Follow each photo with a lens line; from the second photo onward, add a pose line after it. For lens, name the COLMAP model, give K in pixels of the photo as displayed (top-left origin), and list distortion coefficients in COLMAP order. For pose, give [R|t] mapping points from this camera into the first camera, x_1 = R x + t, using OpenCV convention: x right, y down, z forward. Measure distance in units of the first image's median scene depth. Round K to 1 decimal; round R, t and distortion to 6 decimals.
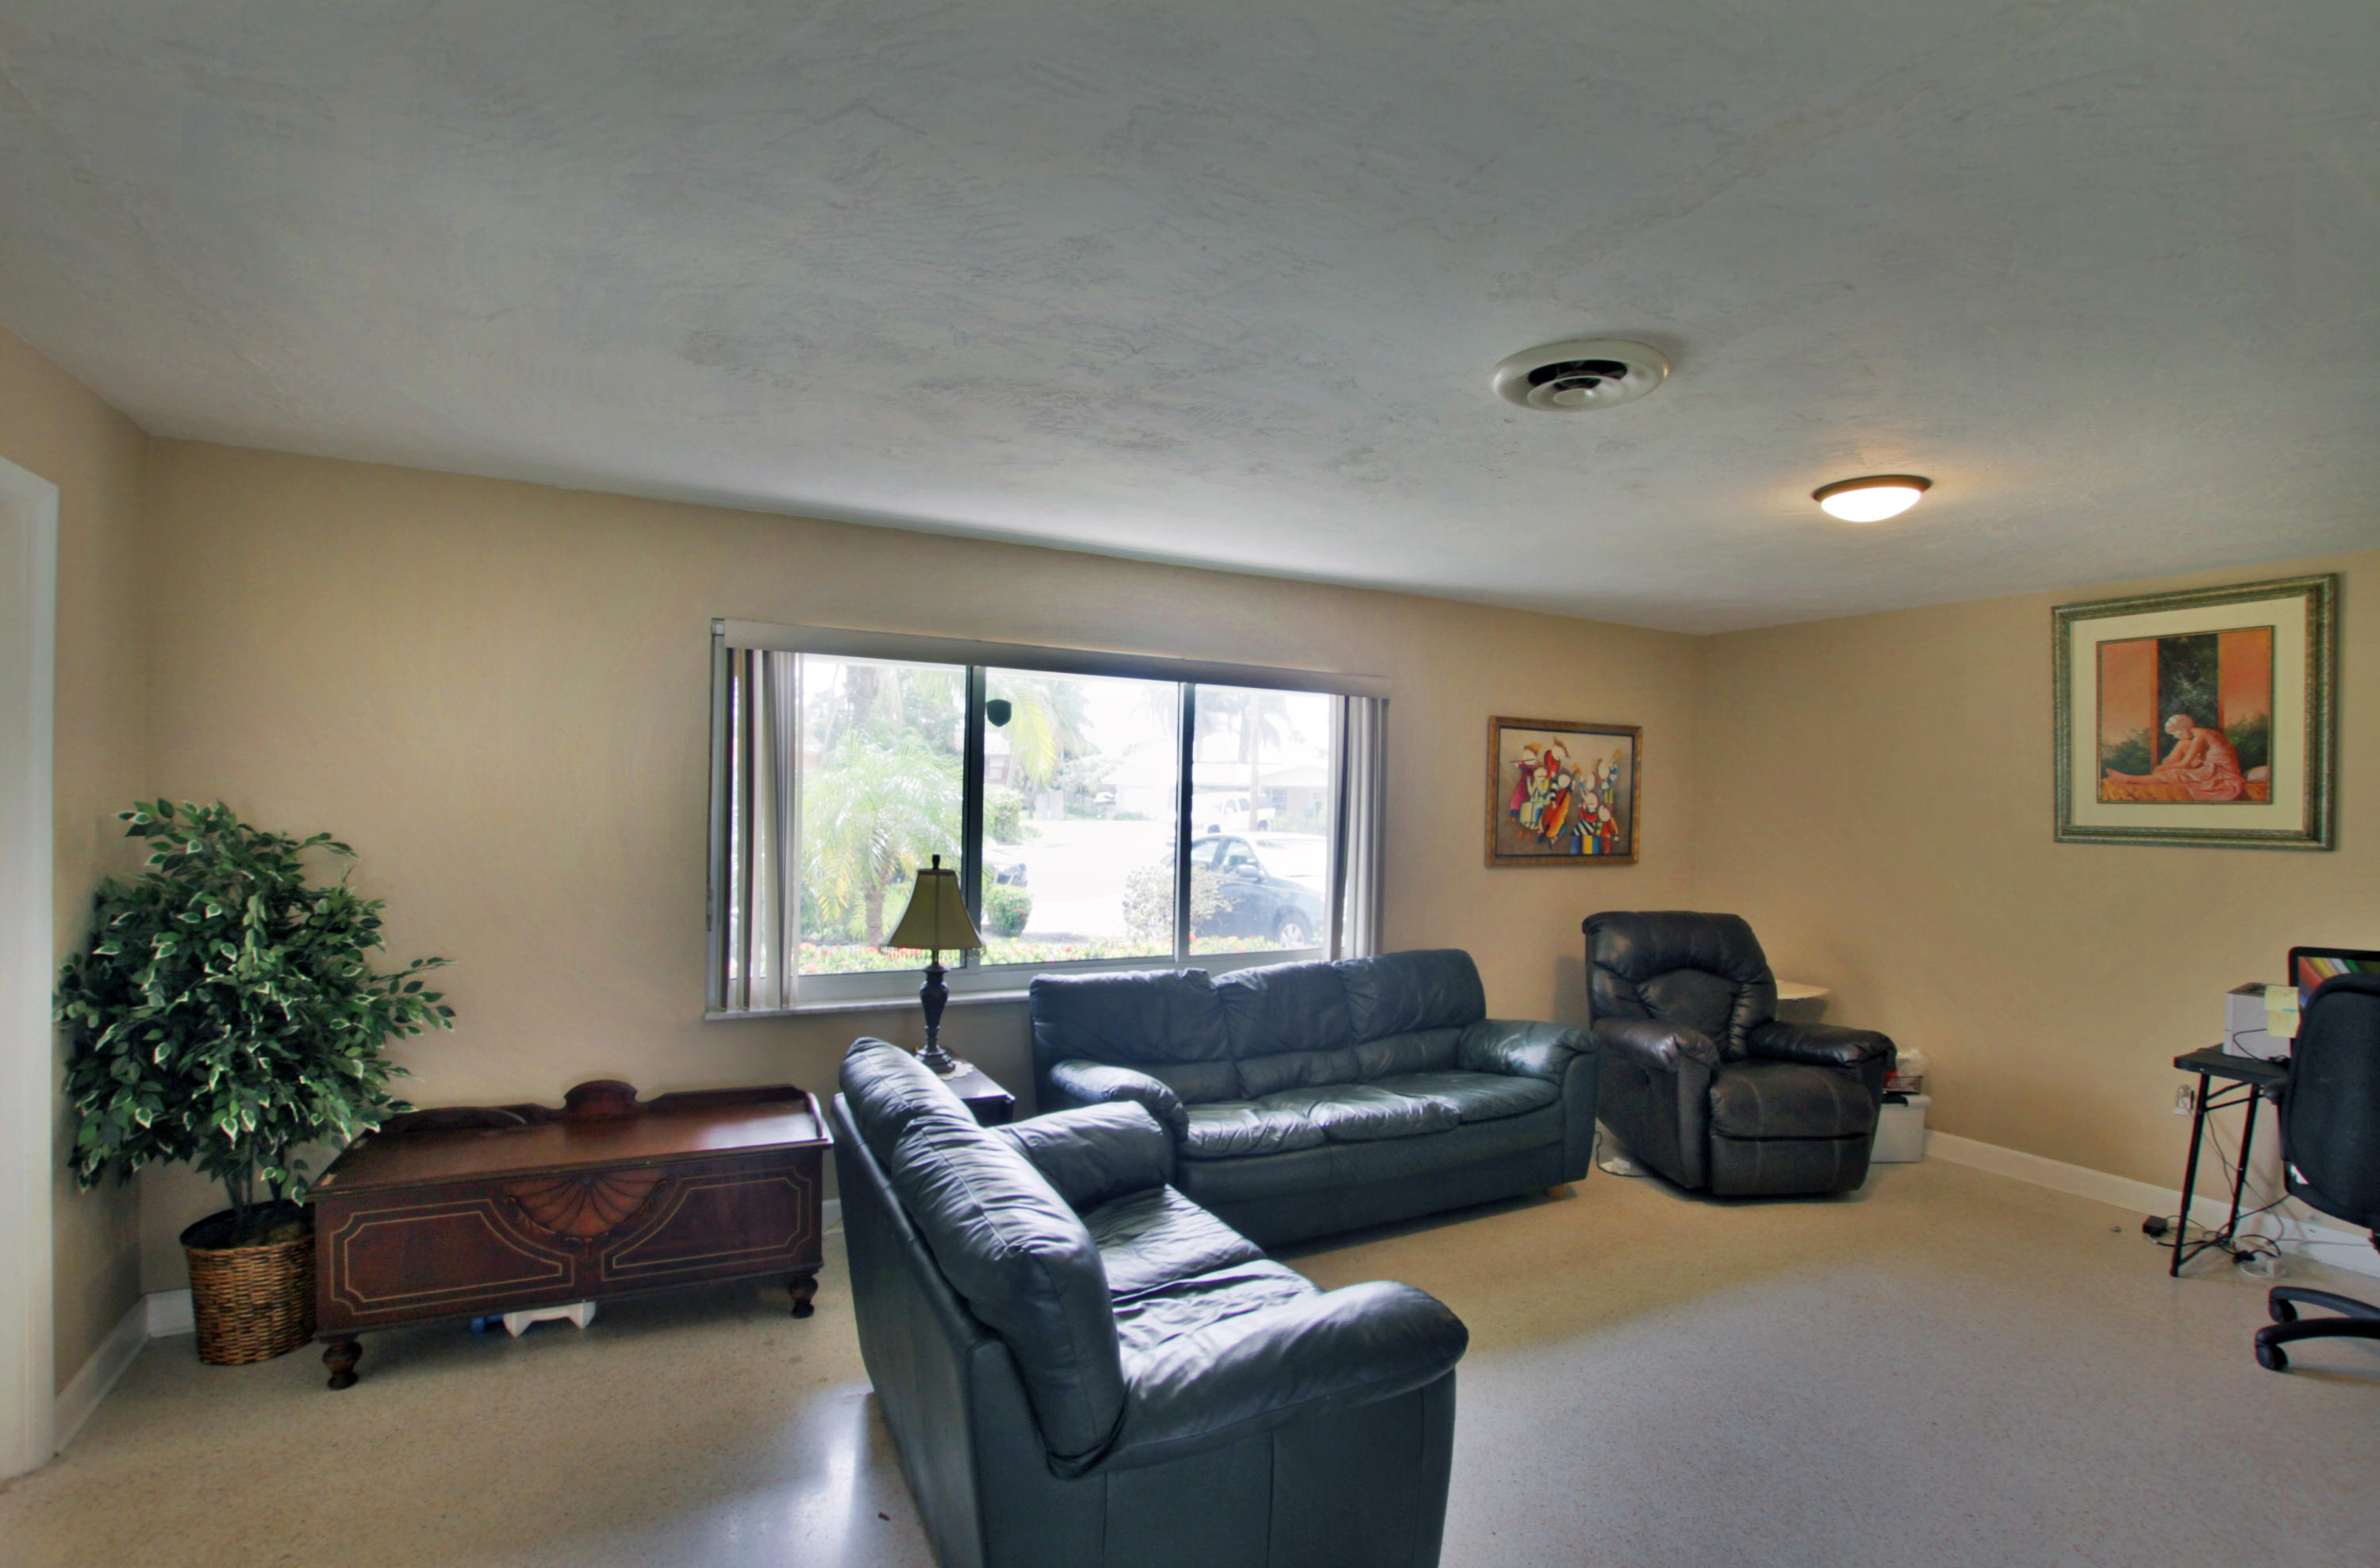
lens RADIAL K [[1120.5, 0, 1204.4], [0, 1120.5, 794.5], [0, 0, 1]] dist [-0.029224, -0.000233]
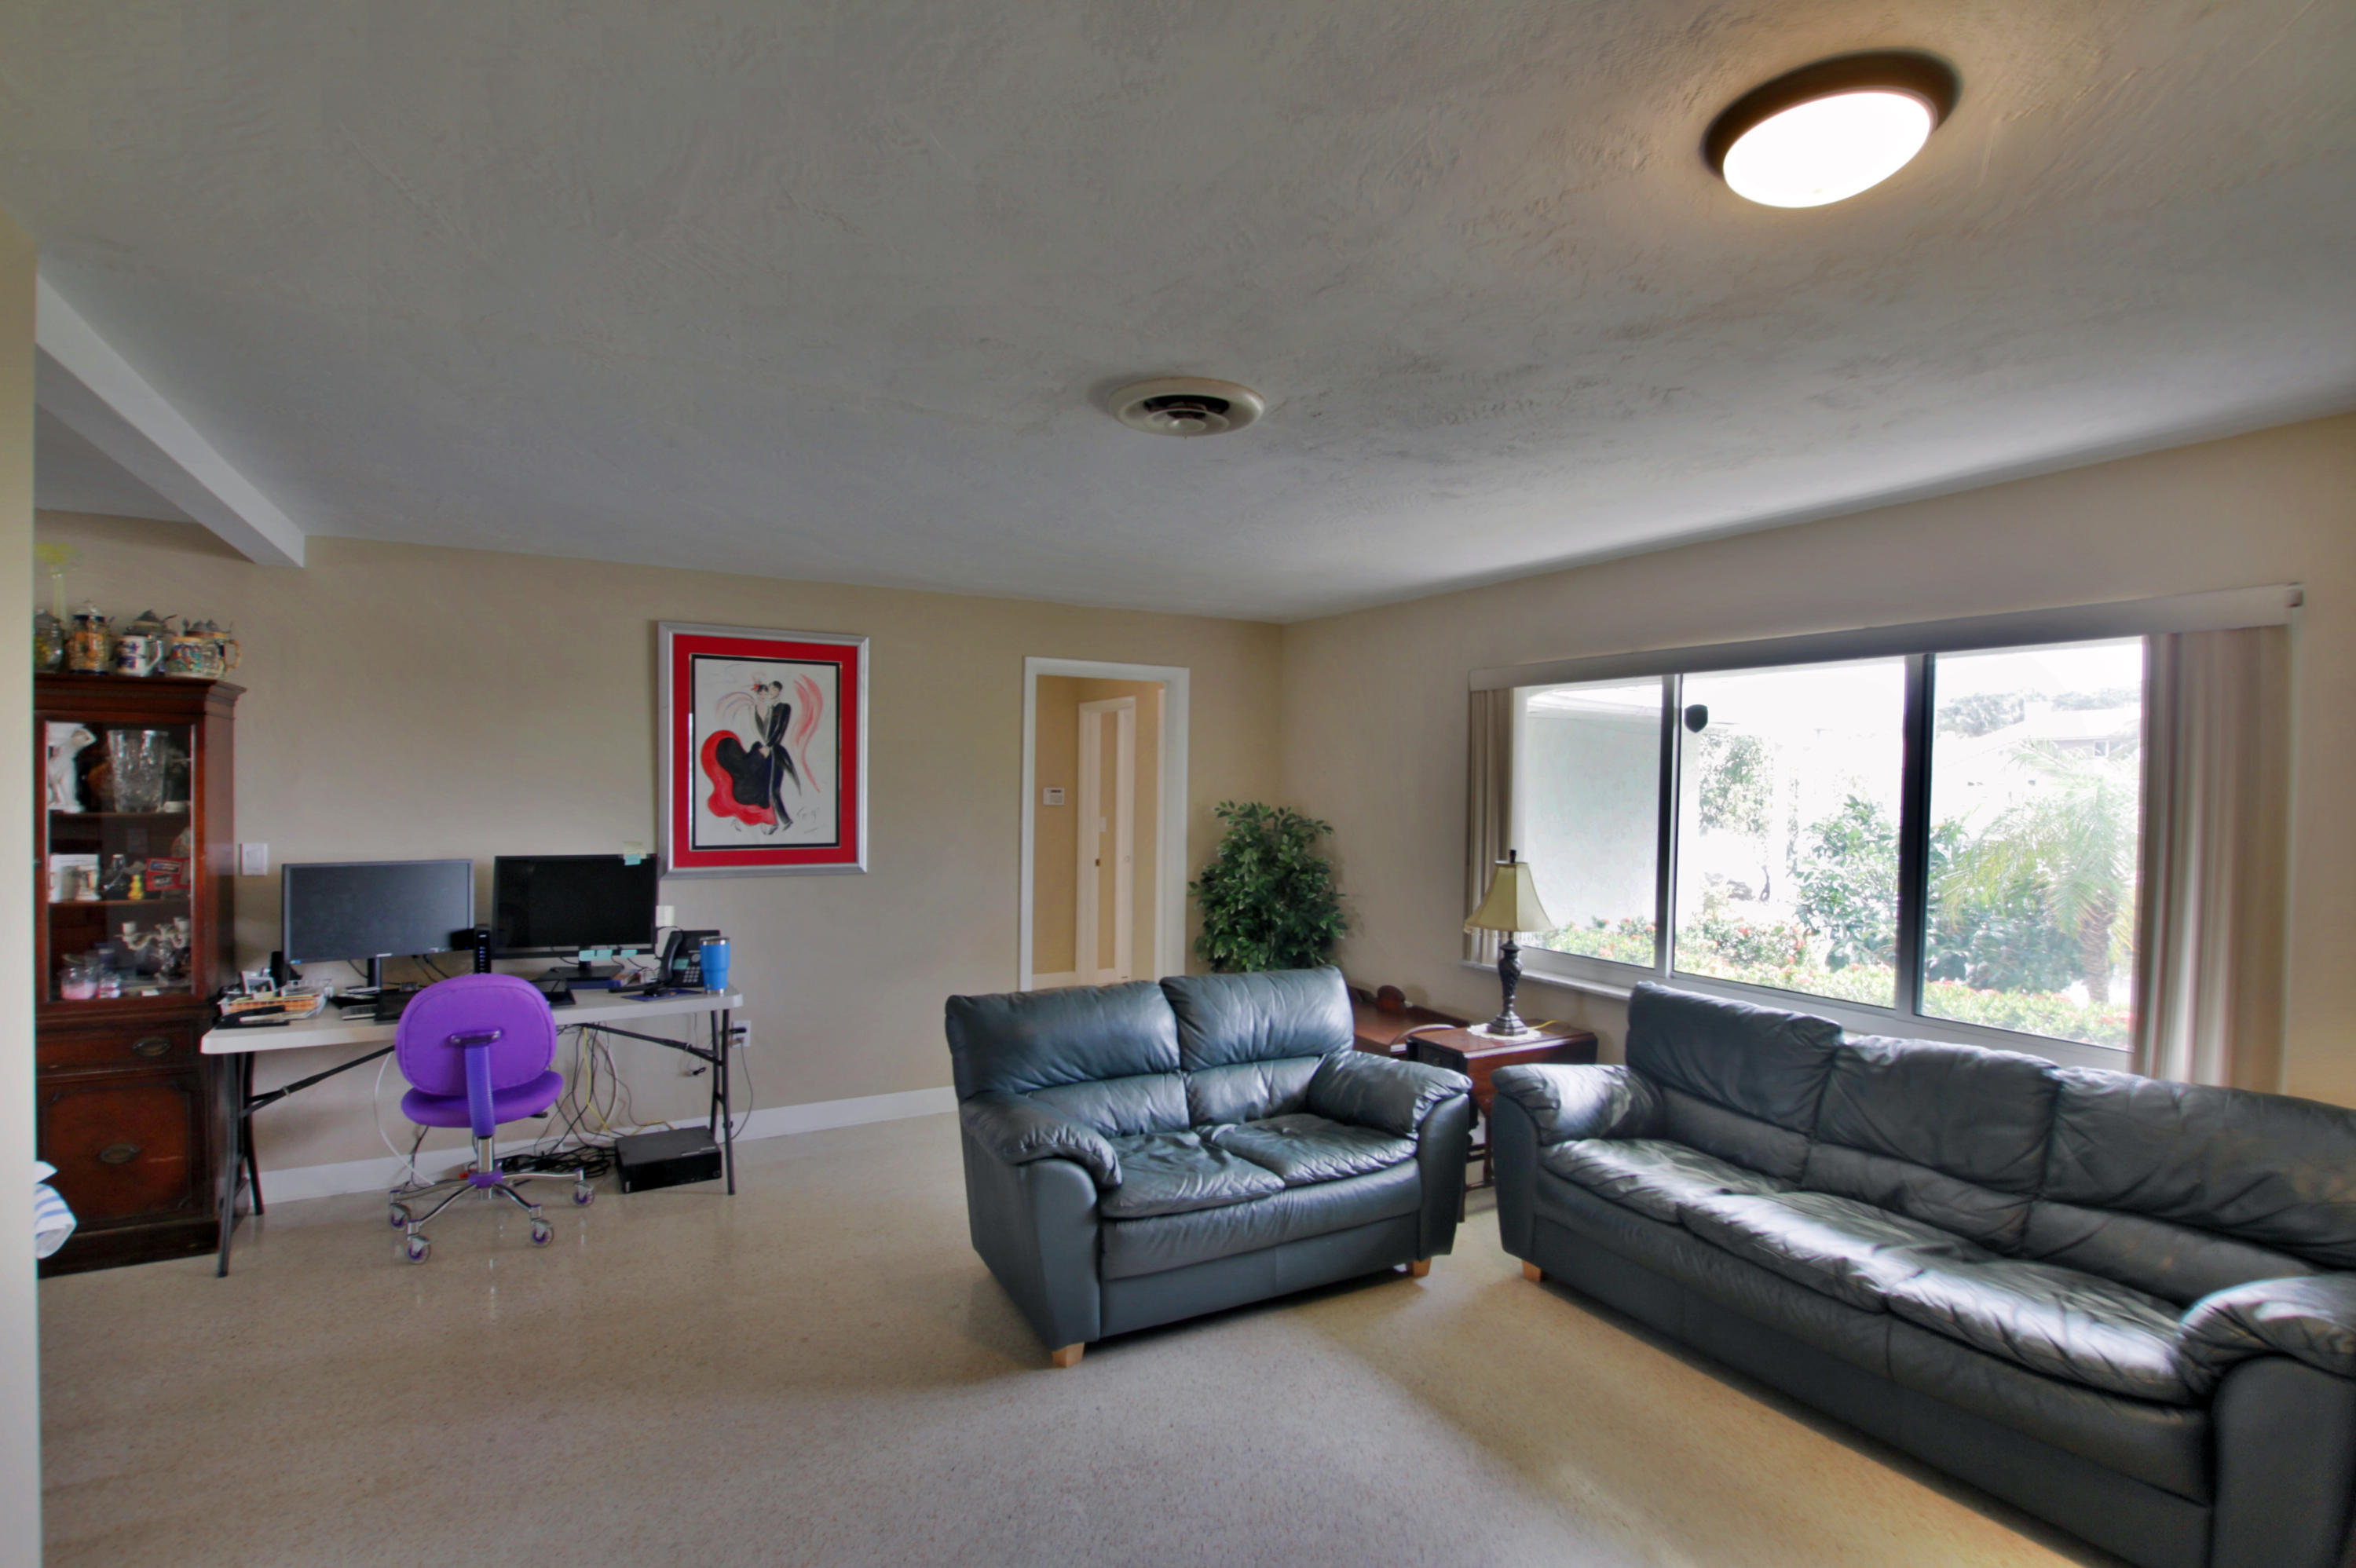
lens RADIAL K [[1095.6, 0, 1186.0], [0, 1095.6, 802.2], [0, 0, 1]] dist [-0.034669, 0.005159]
pose [[0.018813, 0.000369, -0.999823, 0.807518], [-0.009068, 0.999959, 0.000199, 0.006367], [0.999782, 0.009063, 0.018815, 0.565986]]
